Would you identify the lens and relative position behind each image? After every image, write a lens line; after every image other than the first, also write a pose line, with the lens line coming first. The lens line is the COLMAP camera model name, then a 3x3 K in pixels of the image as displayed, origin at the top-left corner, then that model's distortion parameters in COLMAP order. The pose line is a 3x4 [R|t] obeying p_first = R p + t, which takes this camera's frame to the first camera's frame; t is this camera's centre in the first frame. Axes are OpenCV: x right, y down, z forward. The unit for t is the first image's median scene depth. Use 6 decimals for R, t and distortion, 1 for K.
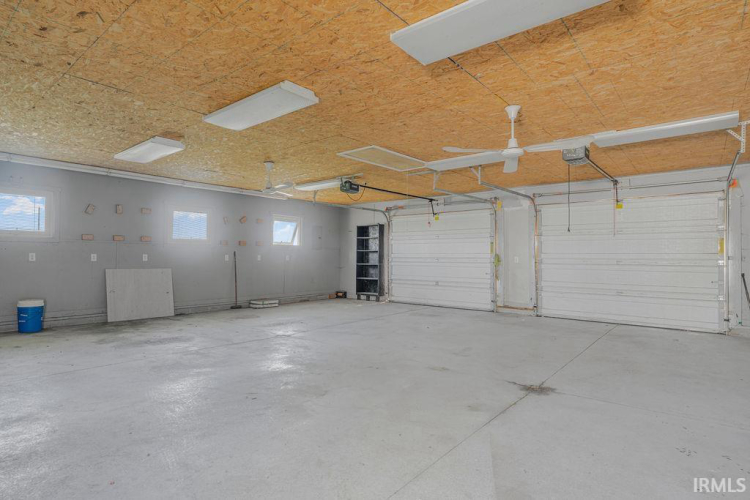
lens RADIAL K [[404.7, 0, 373.8], [0, 404.7, 253.8], [0, 0, 1]] dist [-0.006773, 0.003781]
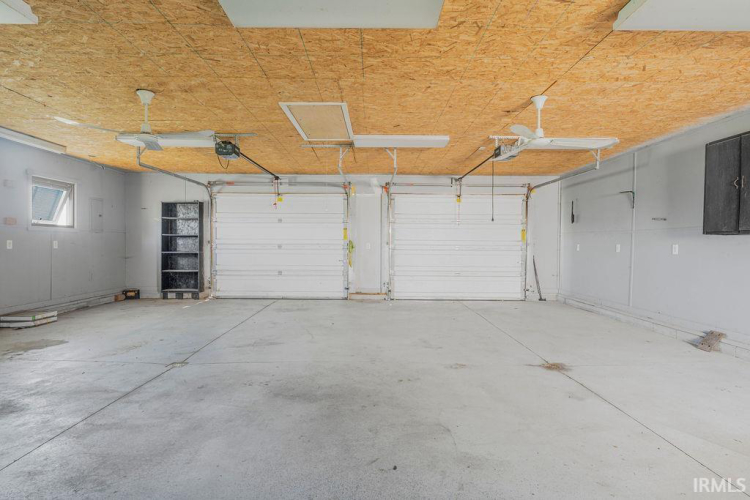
lens RADIAL K [[404.7, 0, 372.3], [0, 404.7, 249.9], [0, 0, 1]] dist [-0.006773, 0.003781]
pose [[0.766537, -0.010162, 0.642119, -0.239649], [-0.006122, 0.999714, 0.023129, 0.000781], [-0.642171, -0.021660, 0.766256, 0.179975]]
